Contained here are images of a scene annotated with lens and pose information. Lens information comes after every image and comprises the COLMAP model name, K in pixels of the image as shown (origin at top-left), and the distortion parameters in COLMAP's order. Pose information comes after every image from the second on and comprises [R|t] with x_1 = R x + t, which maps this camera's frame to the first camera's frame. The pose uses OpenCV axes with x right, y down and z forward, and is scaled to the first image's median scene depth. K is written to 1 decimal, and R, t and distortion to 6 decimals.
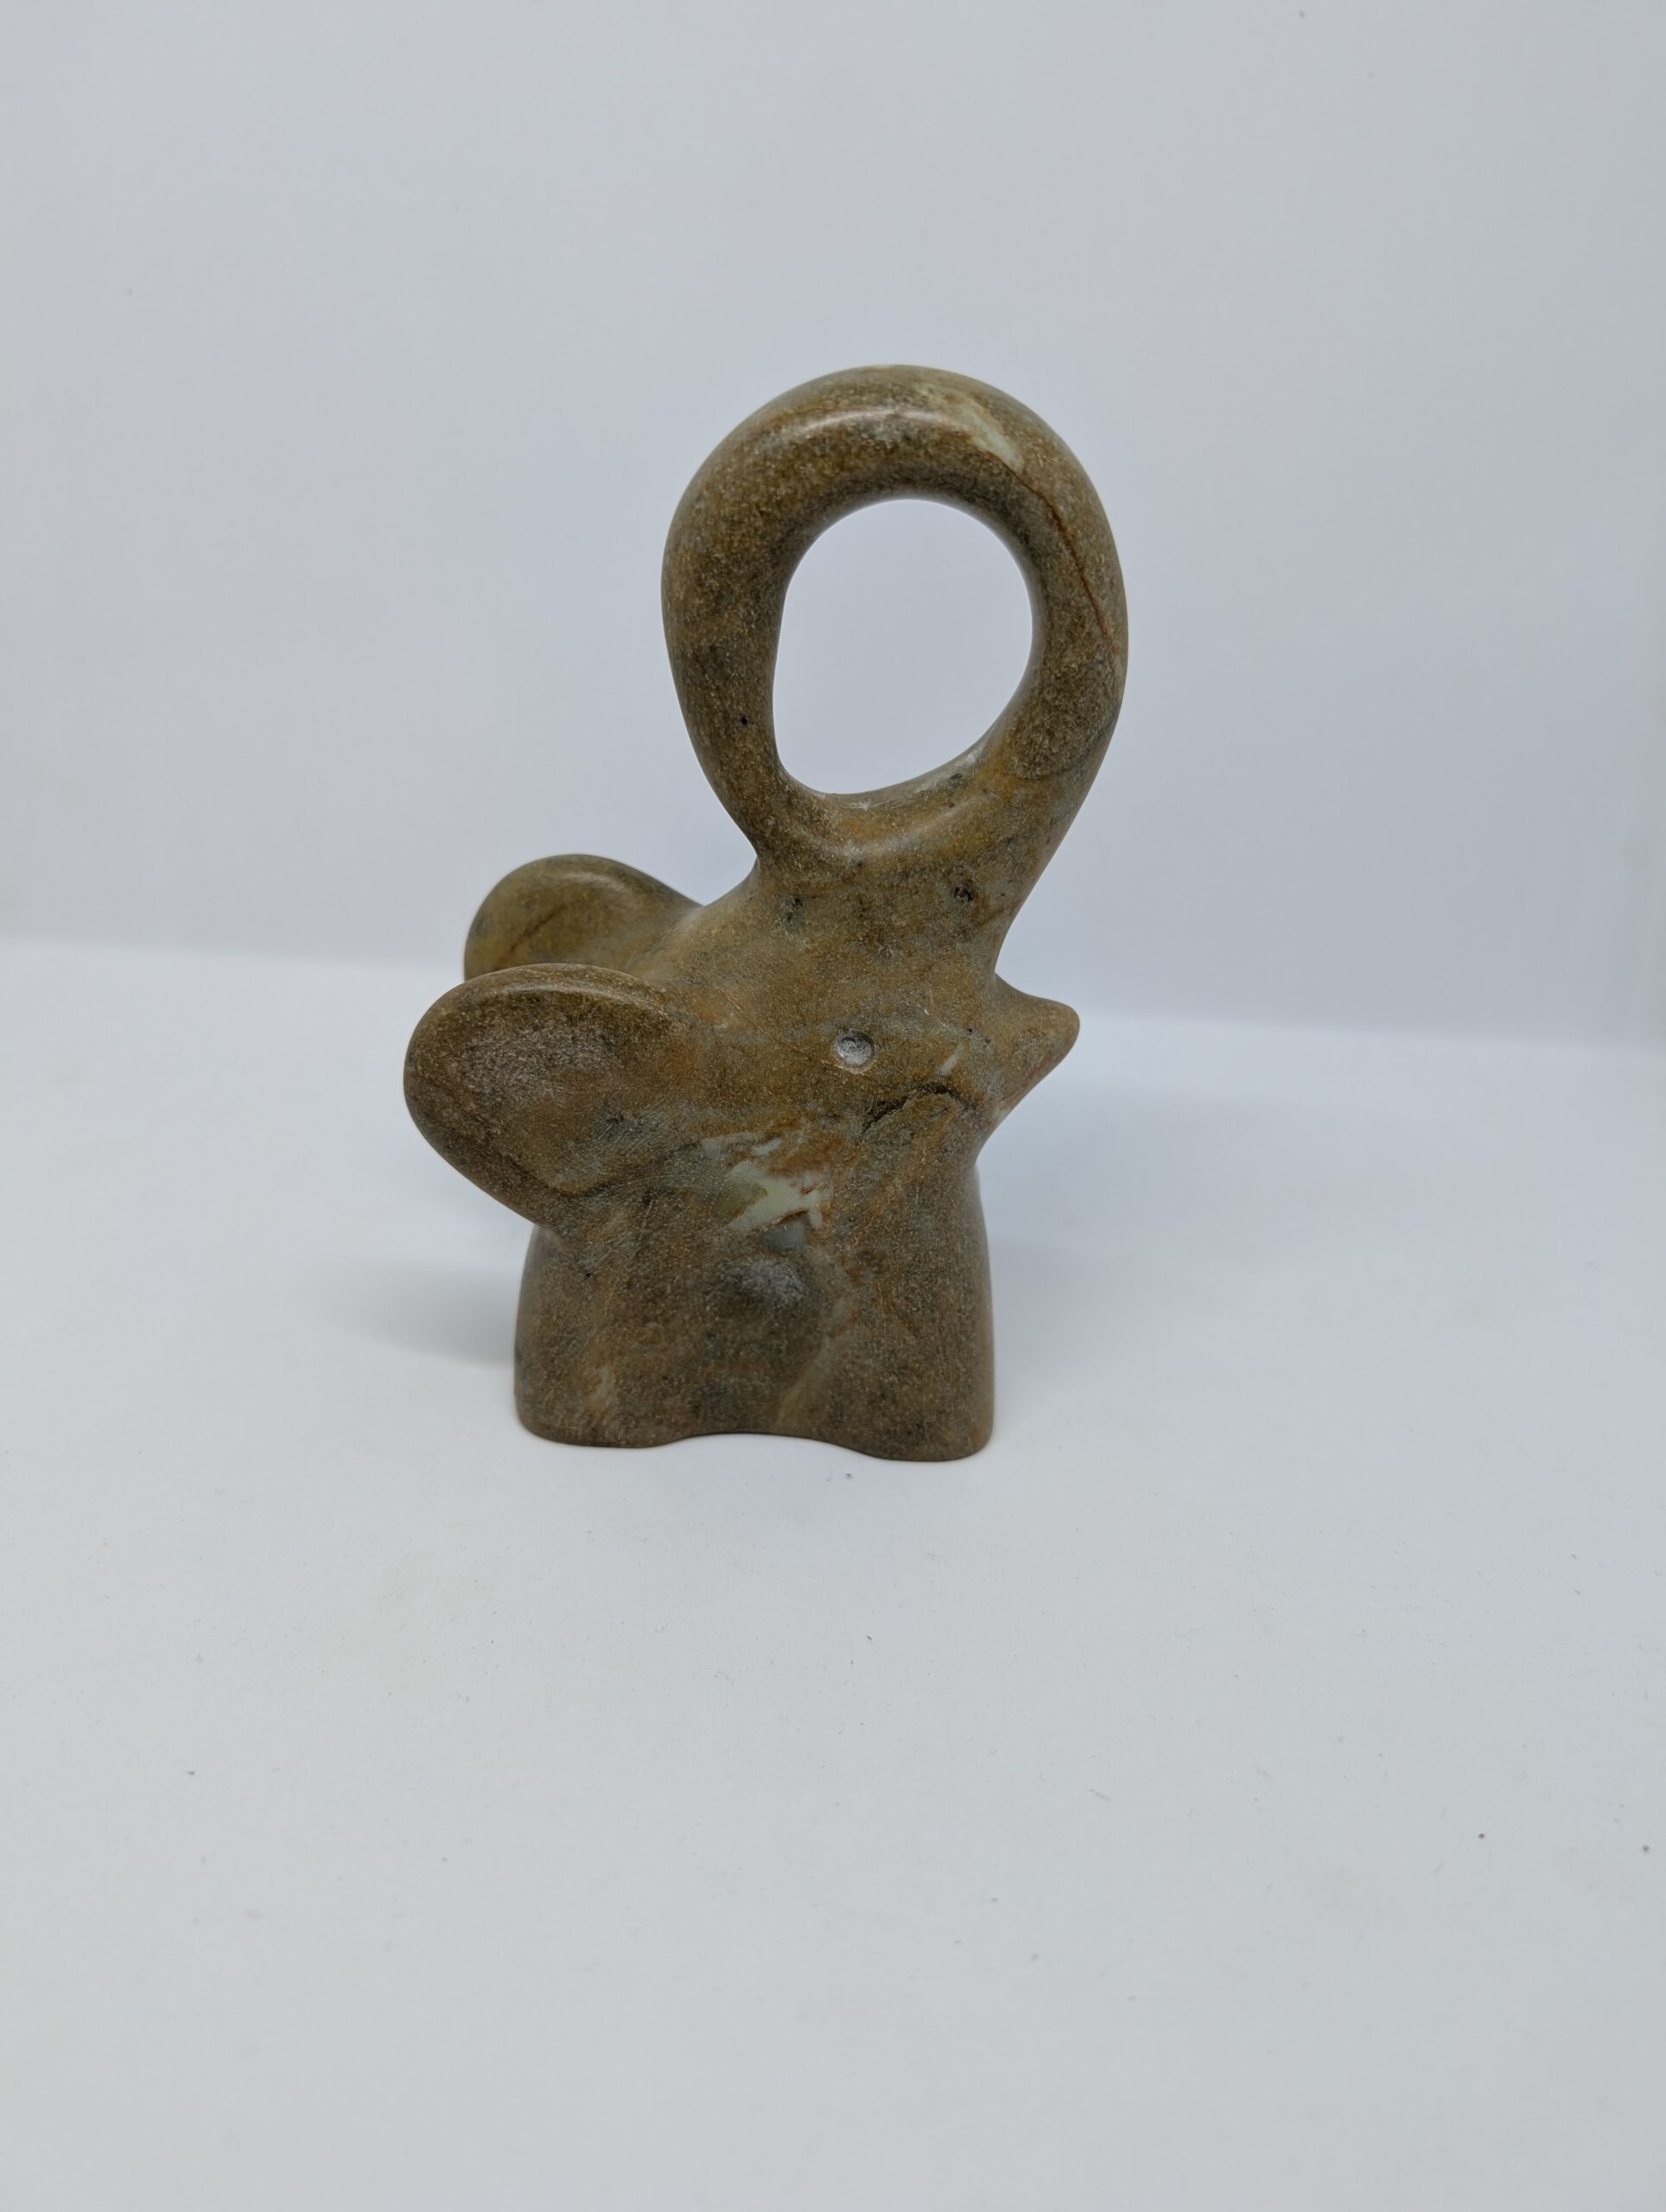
lens RADIAL K [[1532.3, 0, 842.8], [0, 1532.3, 1111.0], [0, 0, 1]] dist [-0.023690, 0.004029]
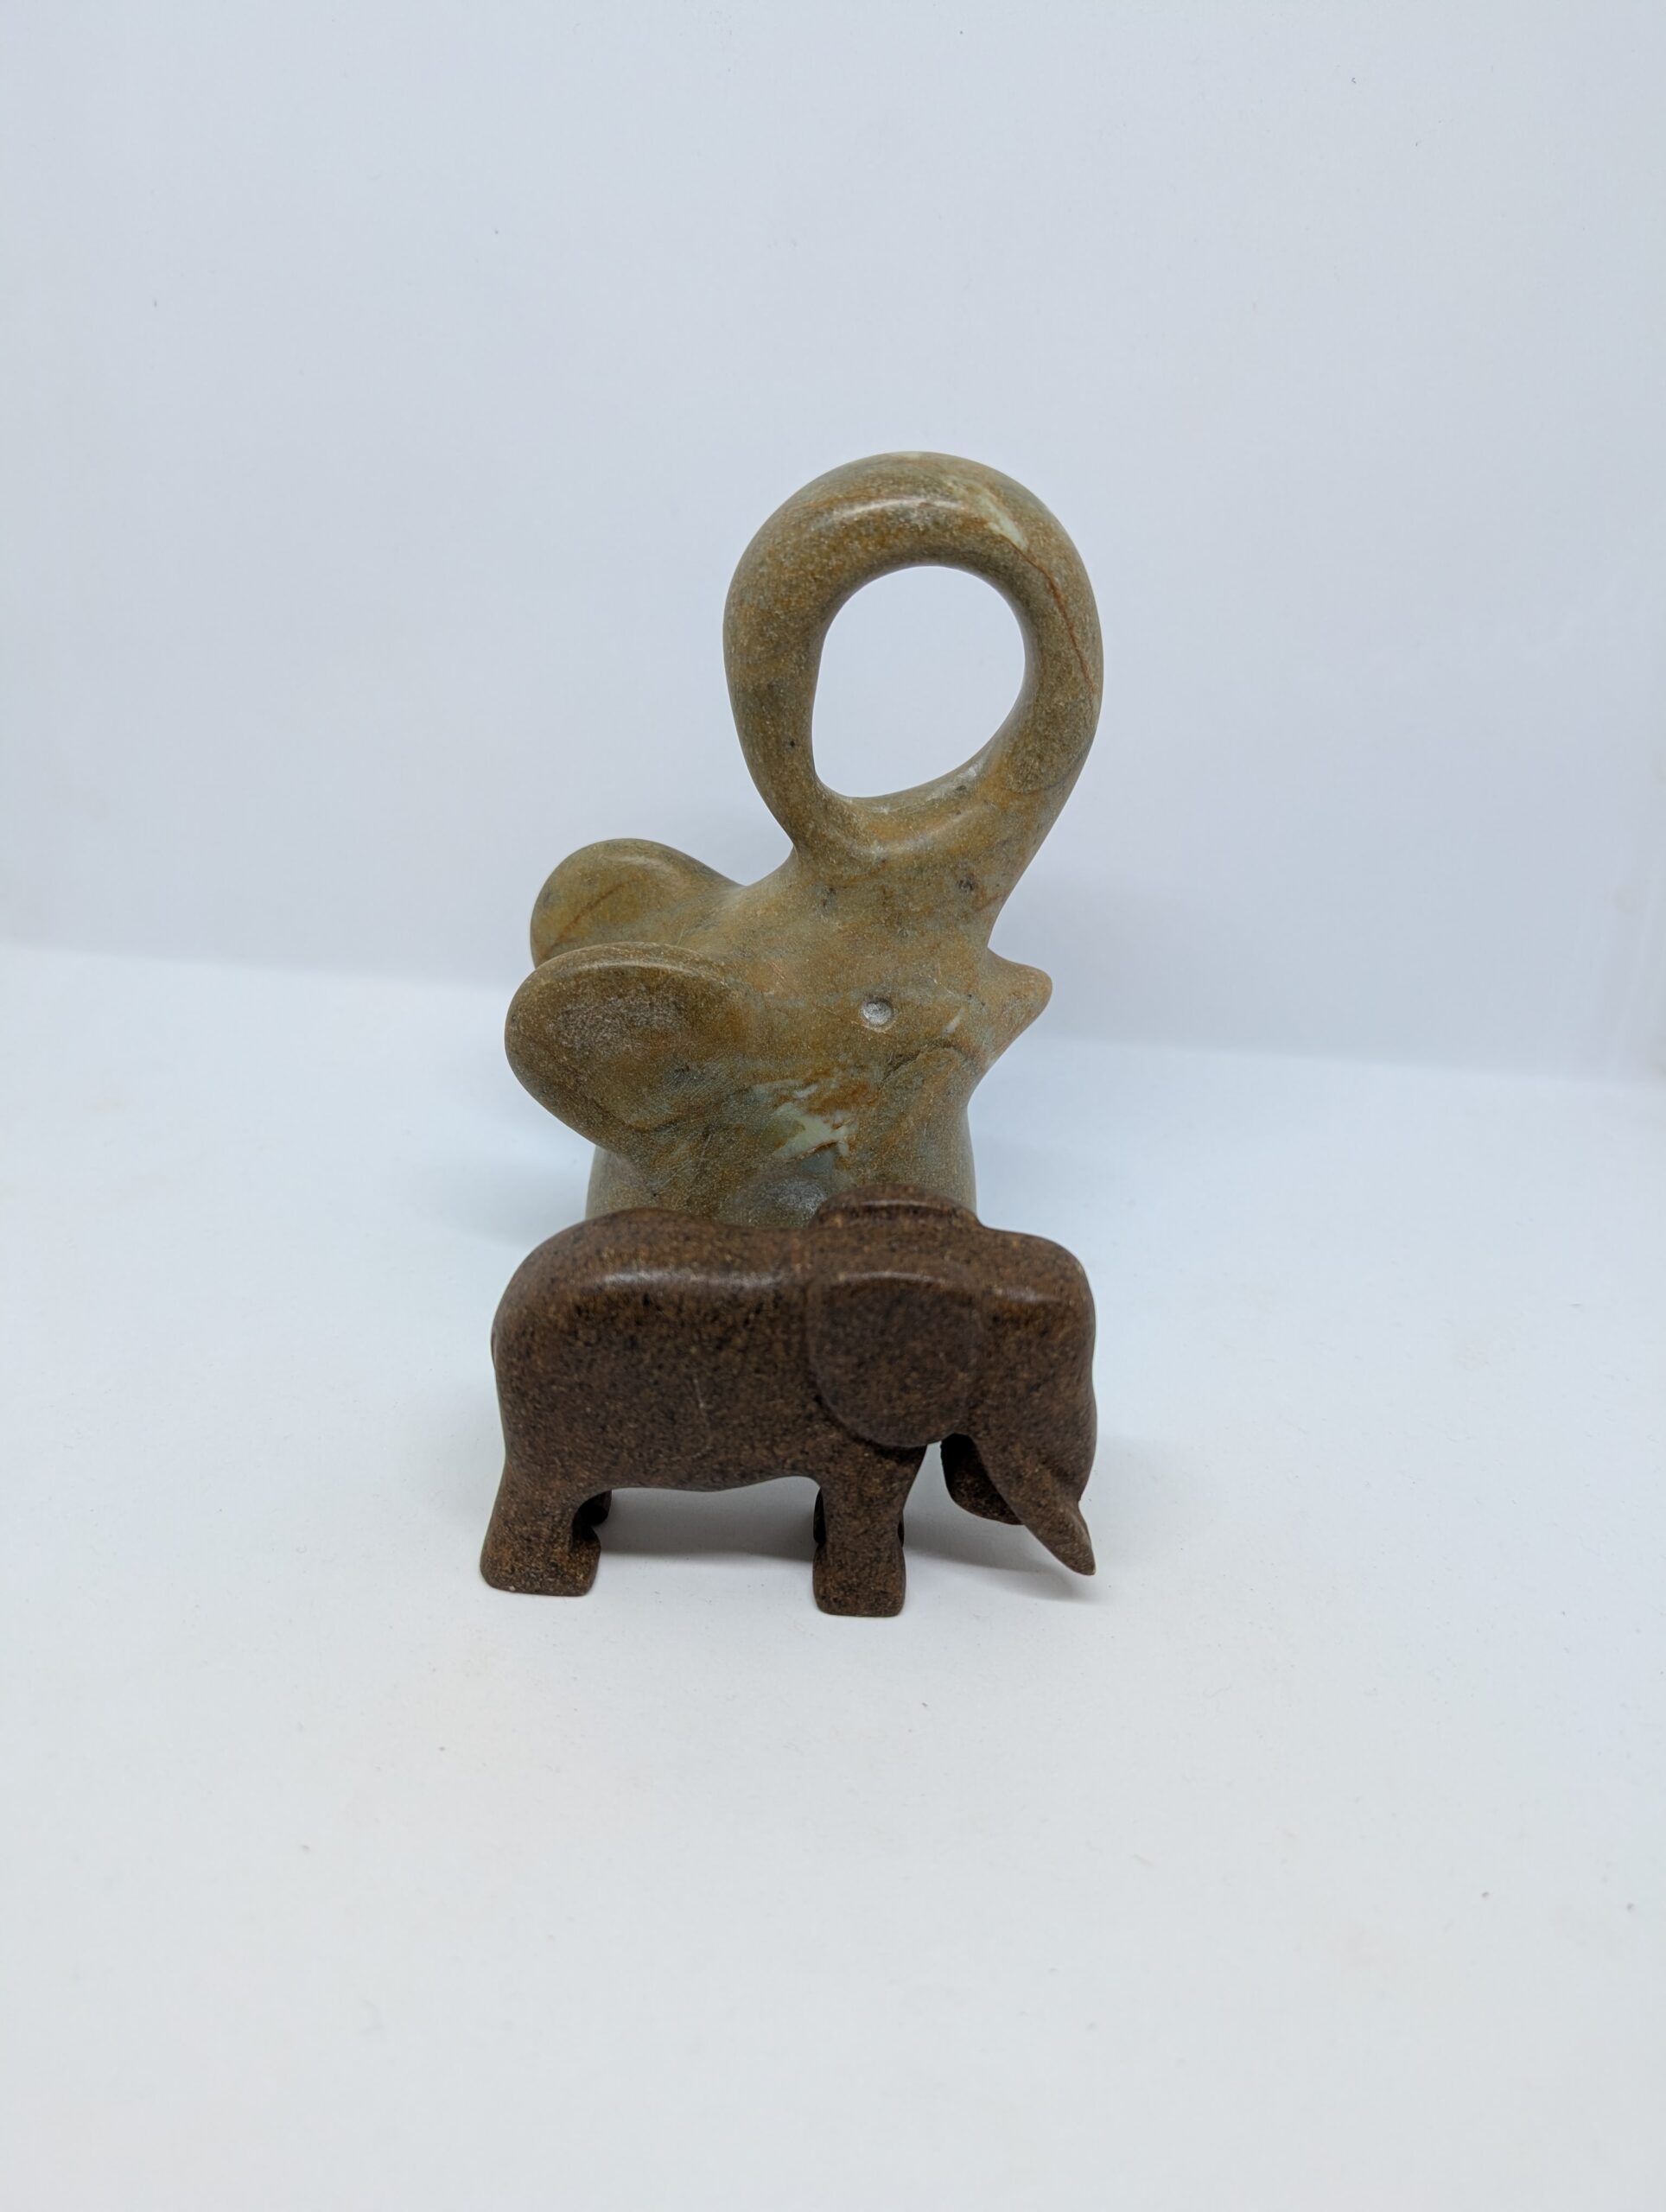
lens RADIAL K [[1532.3, 0, 824.7], [0, 1532.3, 1101.2], [0, 0, 1]] dist [-0.023690, 0.004029]
pose [[0.997535, -0.003376, 0.070094, -0.122096], [-0.001486, 0.997601, 0.069204, -0.054349], [-0.070159, -0.069137, 0.995137, -0.227793]]
